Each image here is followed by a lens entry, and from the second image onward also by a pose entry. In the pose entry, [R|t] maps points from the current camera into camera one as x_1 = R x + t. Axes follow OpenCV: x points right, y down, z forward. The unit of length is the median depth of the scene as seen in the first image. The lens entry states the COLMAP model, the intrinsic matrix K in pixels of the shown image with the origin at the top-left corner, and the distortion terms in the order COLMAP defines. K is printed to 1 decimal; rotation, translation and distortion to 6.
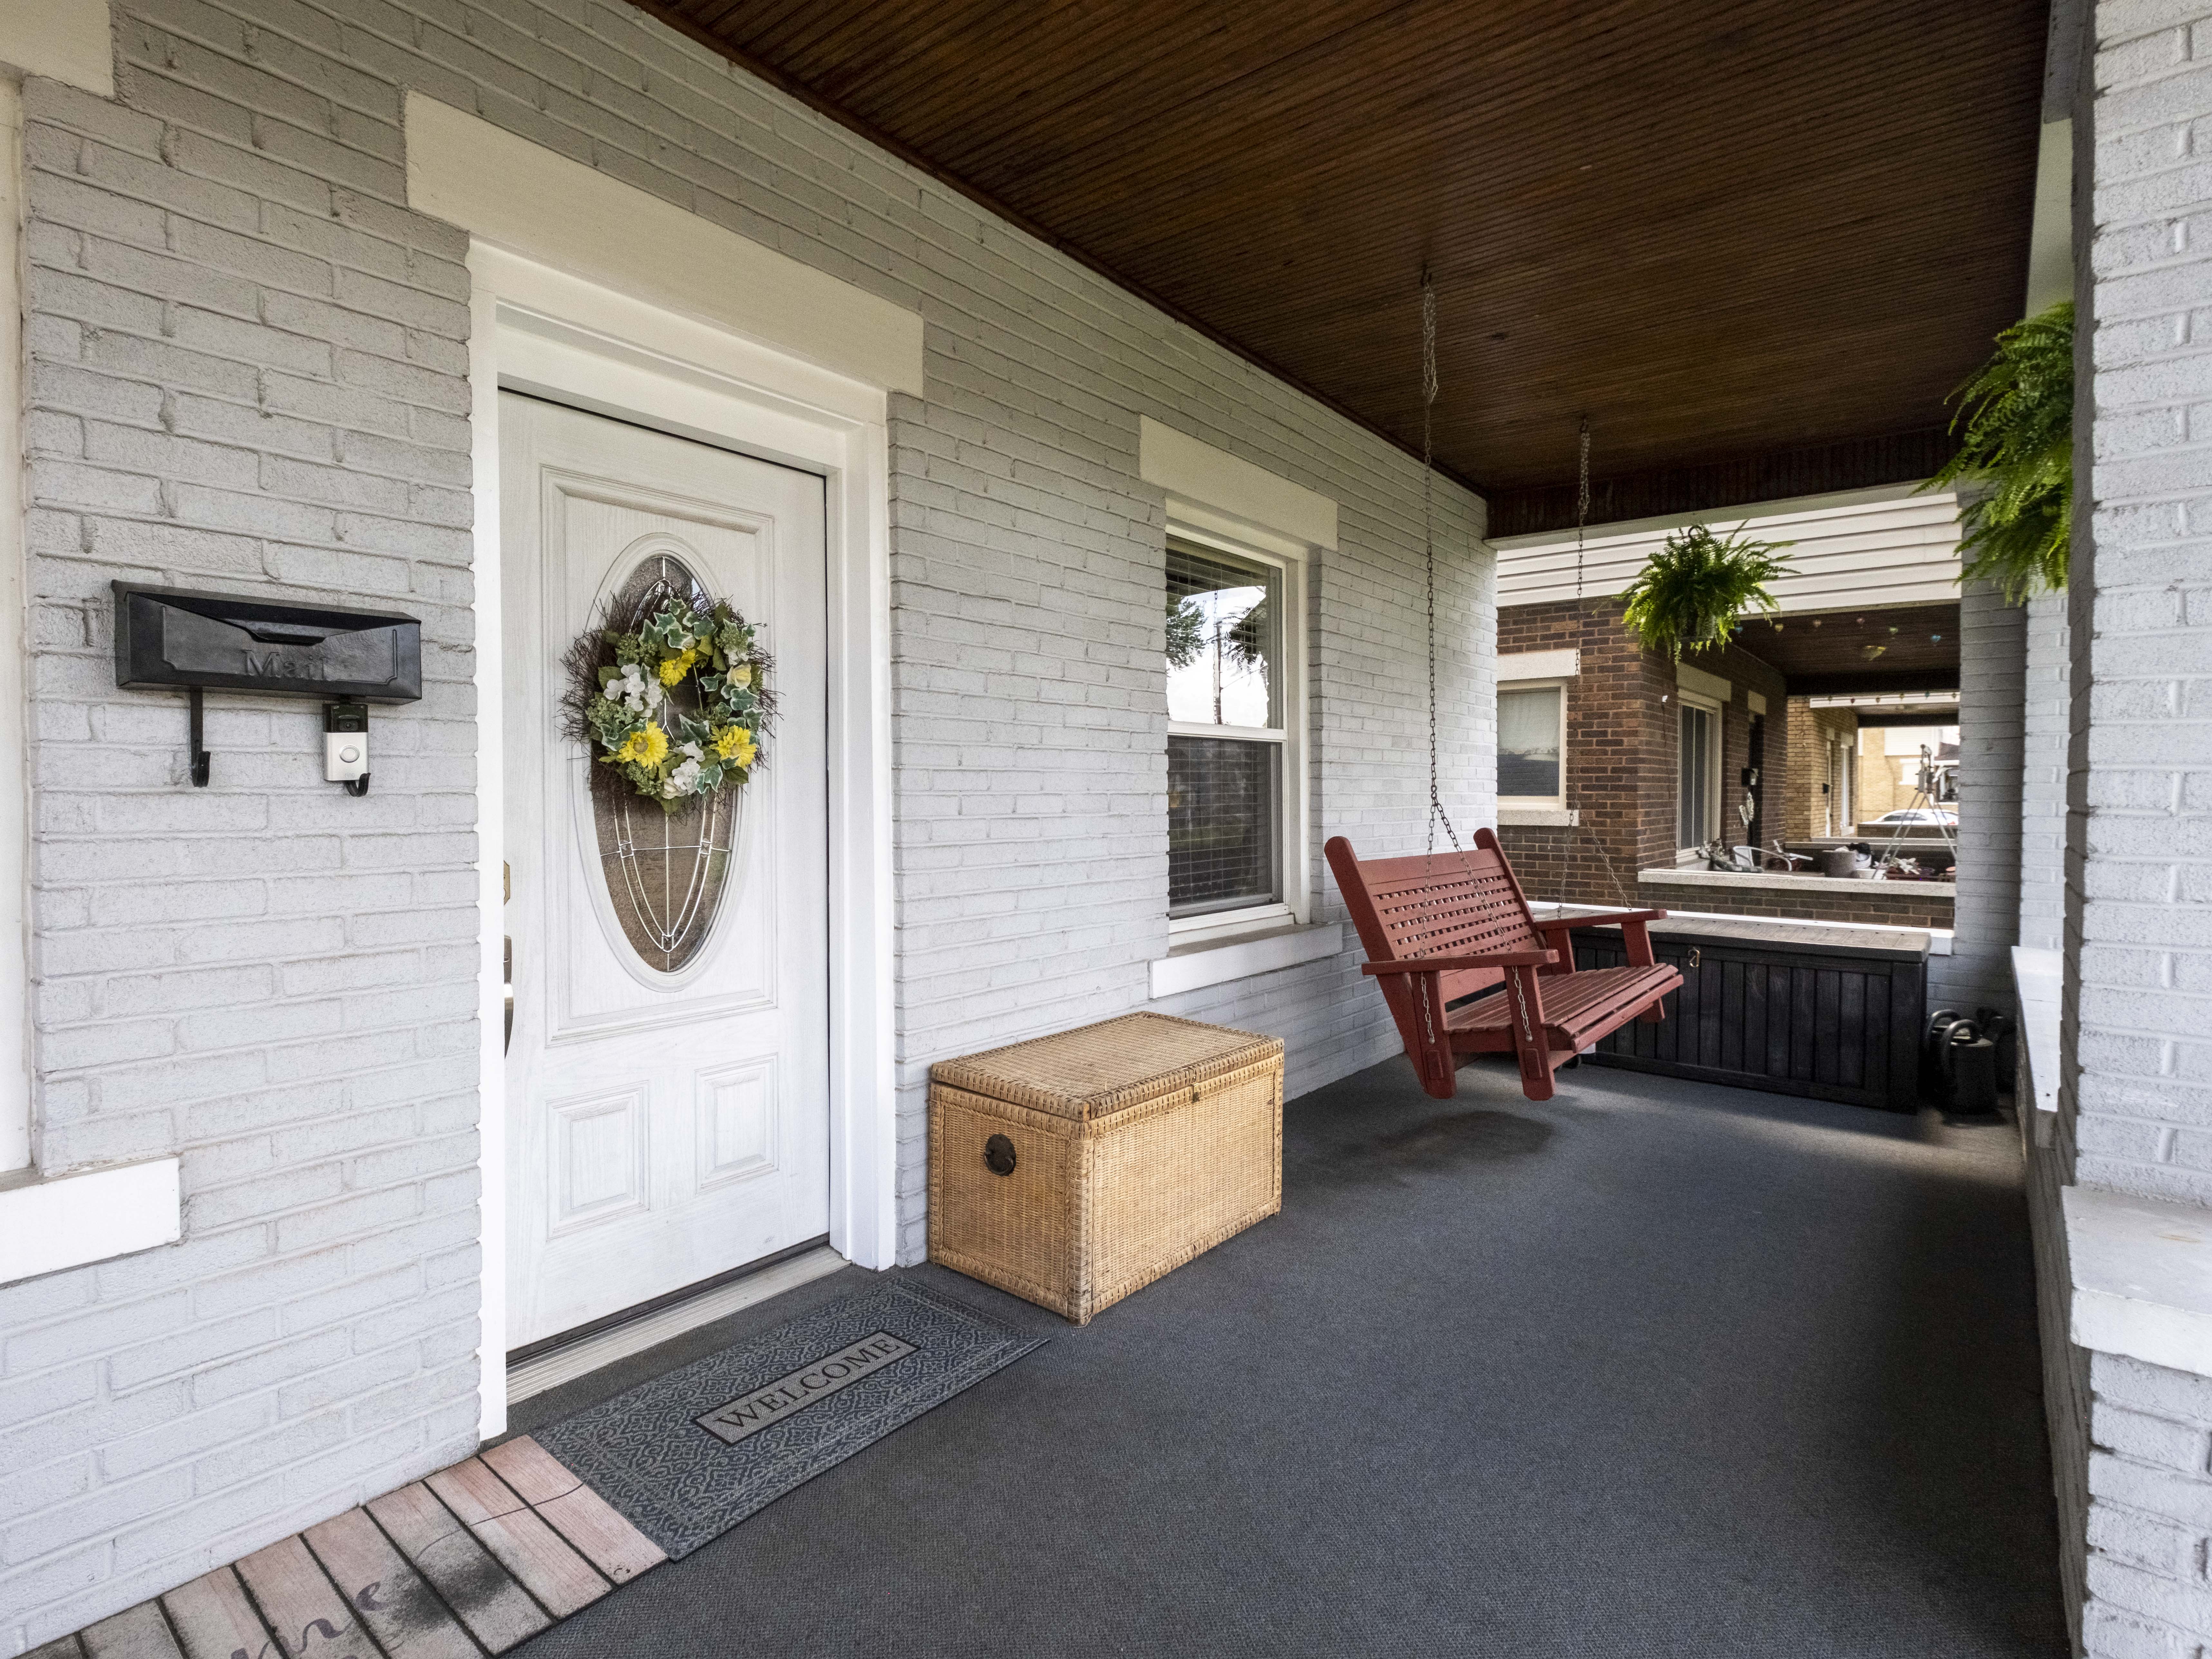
lens RADIAL K [[1096.9, 0, 1088.1], [0, 1096.9, 820.0], [0, 0, 1]] dist [0.006498, -0.006638]
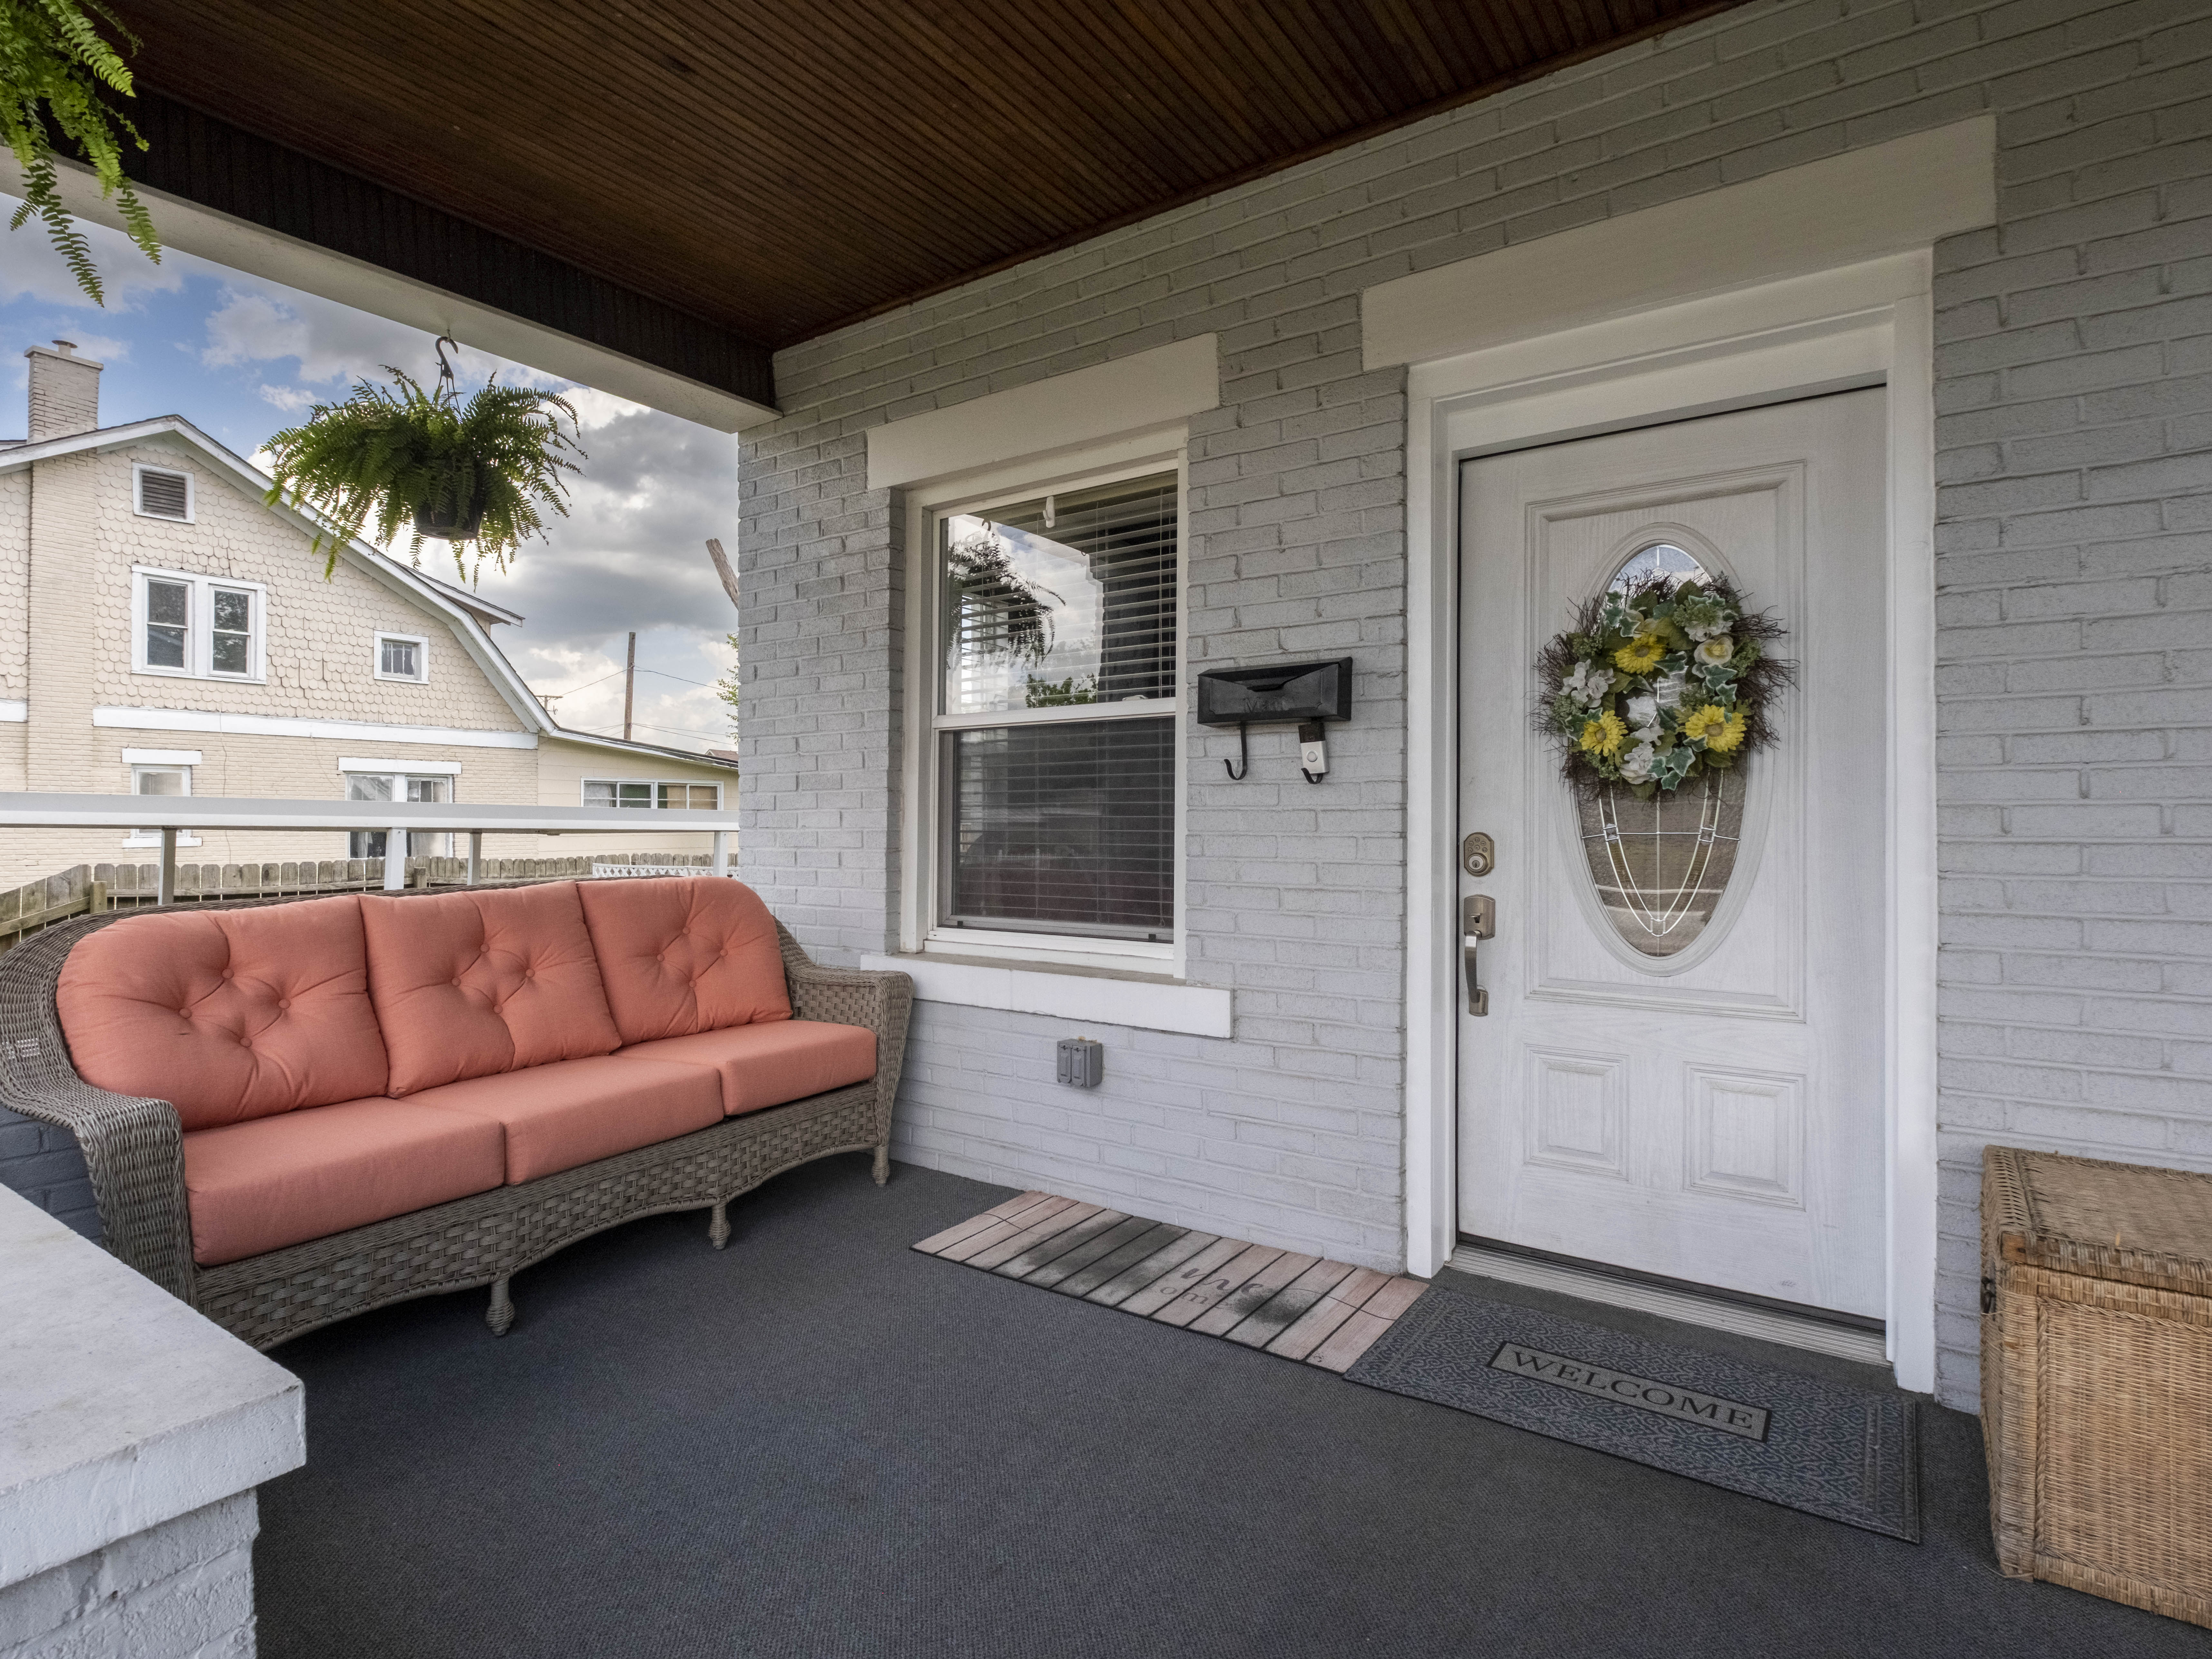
lens RADIAL K [[1096.9, 0, 1094.3], [0, 1096.9, 824.1], [0, 0, 1]] dist [0.006498, -0.006638]
pose [[0.103468, 0.006365, -0.994612, 0.618602], [-0.019957, 0.999792, 0.004322, 0.025449], [0.994433, 0.019402, 0.103573, 0.413384]]
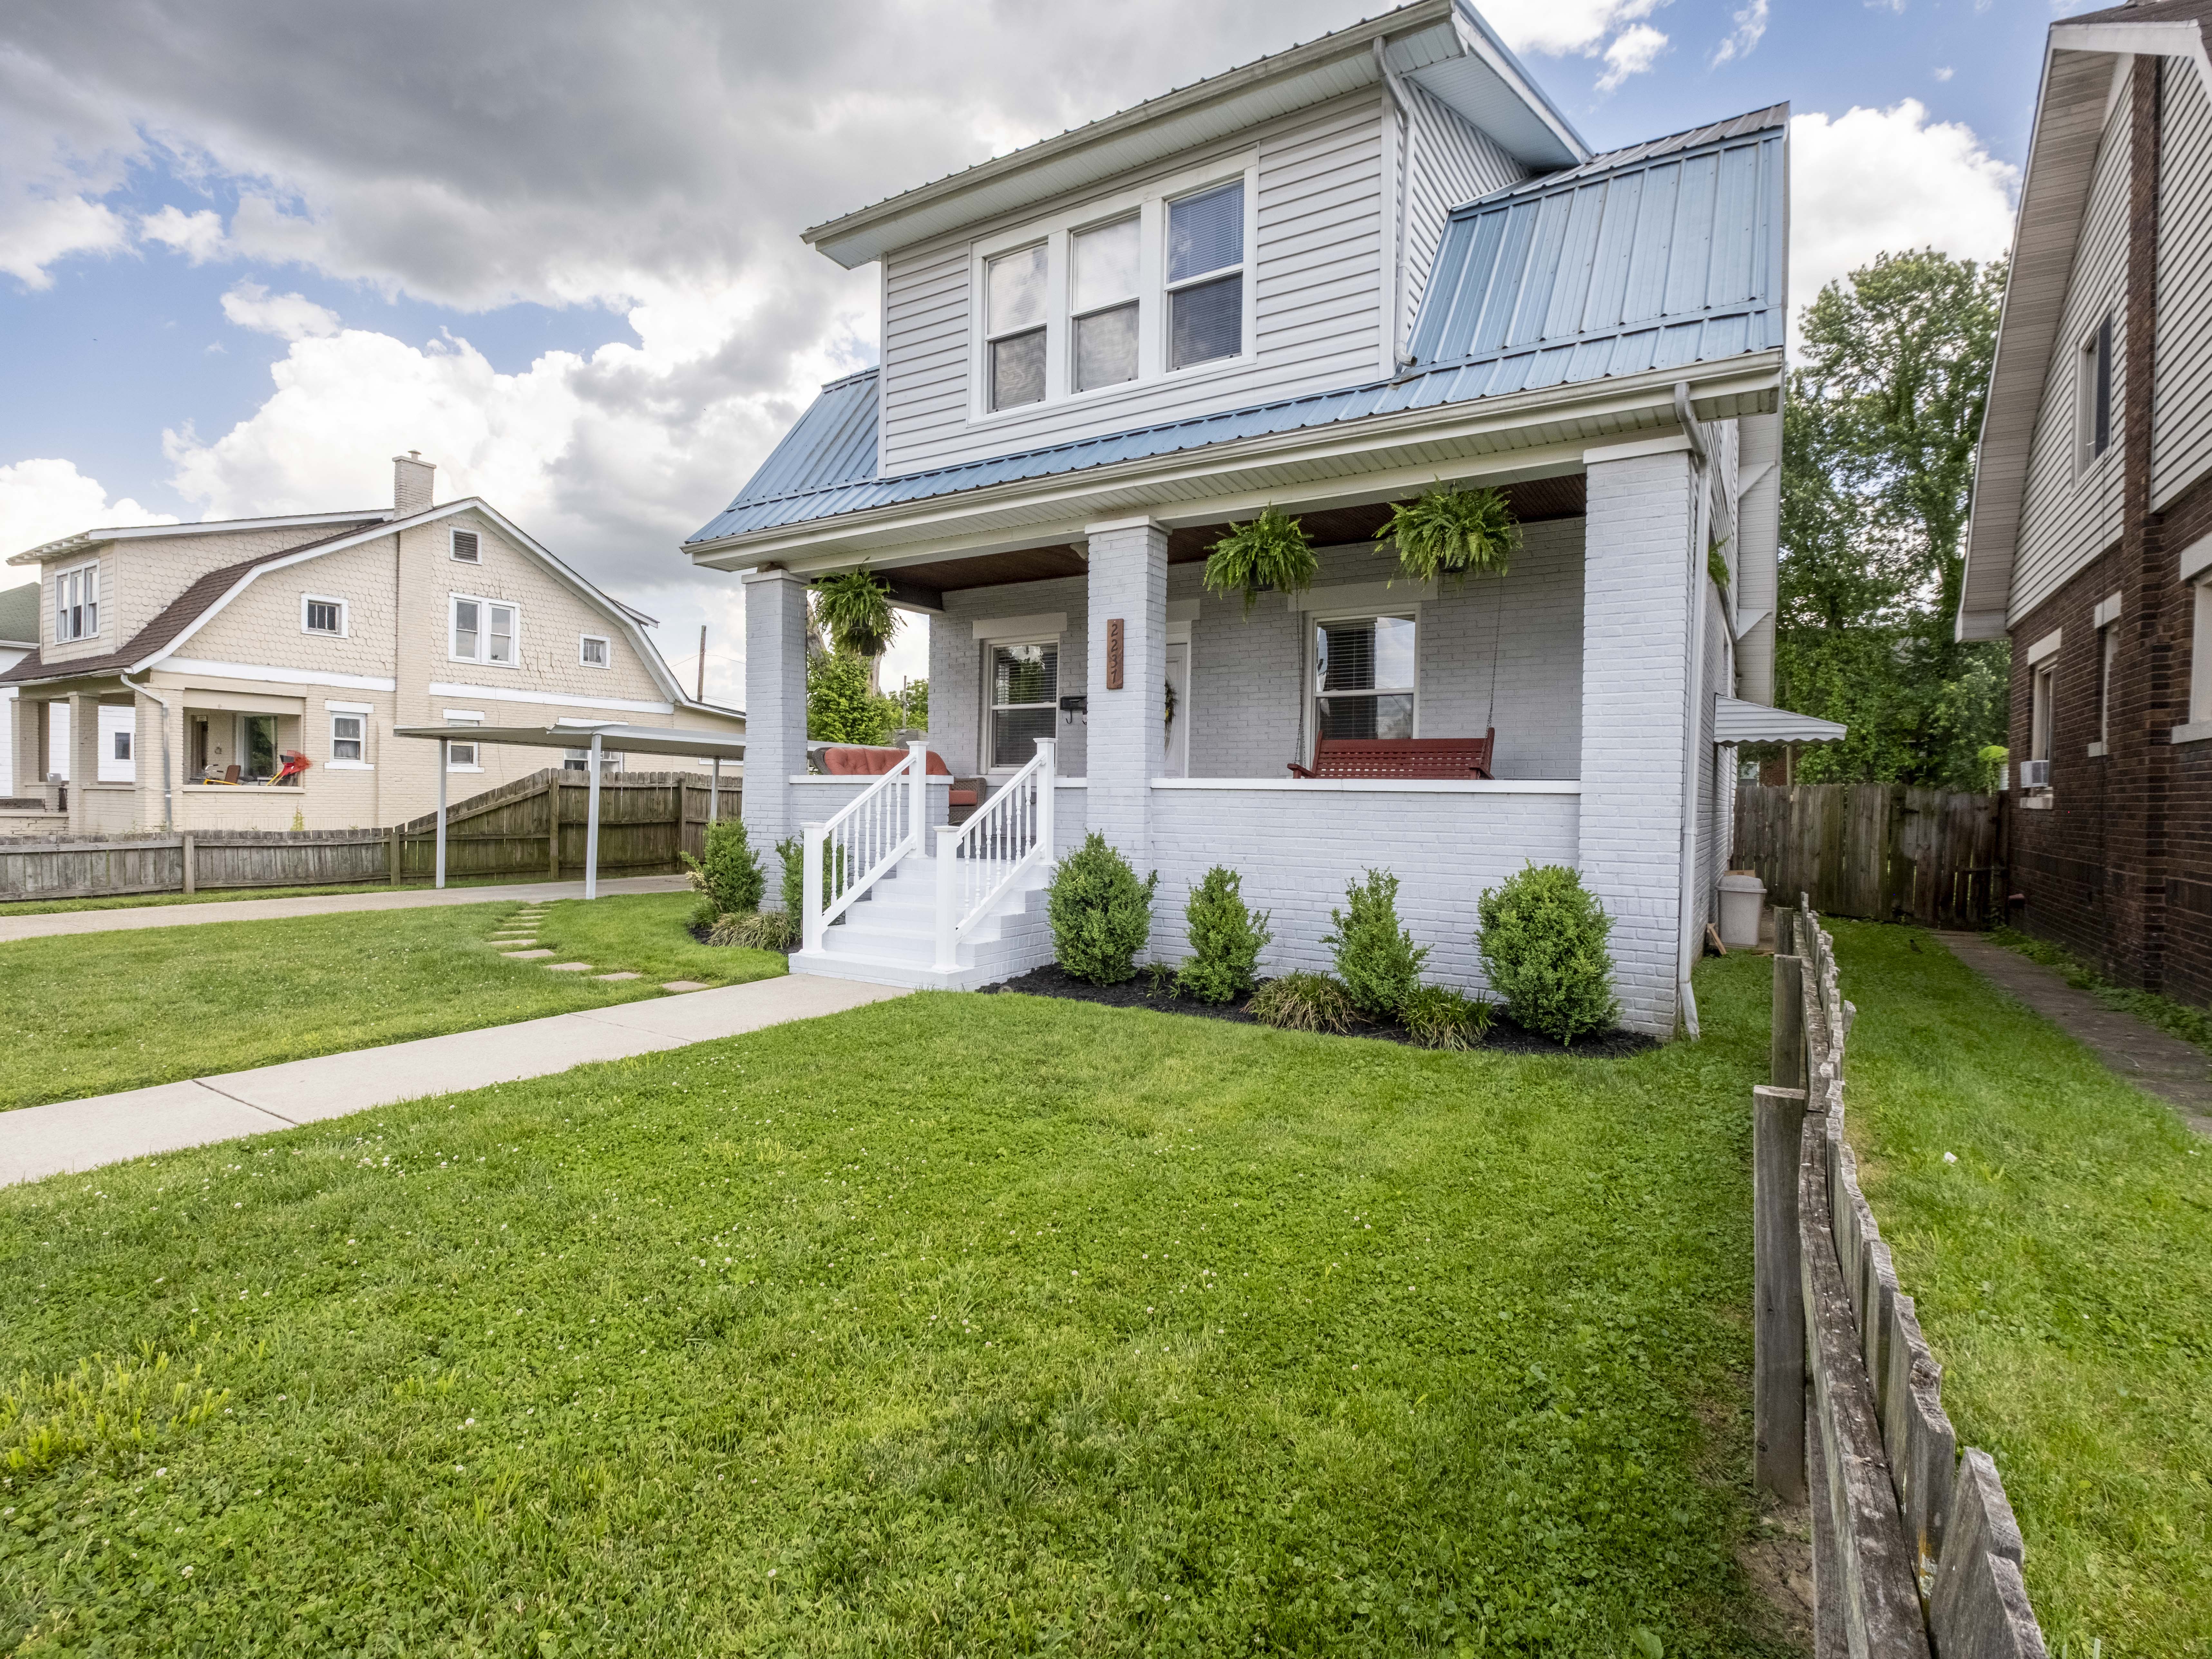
lens RADIAL K [[1096.9, 0, 1115.2], [0, 1096.9, 820.8], [0, 0, 1]] dist [0.006498, -0.006638]
pose [[0.130123, 0.024543, -0.991194, 4.441739], [-0.036929, 0.999120, 0.019891, 0.316173], [0.990810, 0.034015, 0.130915, 0.264238]]
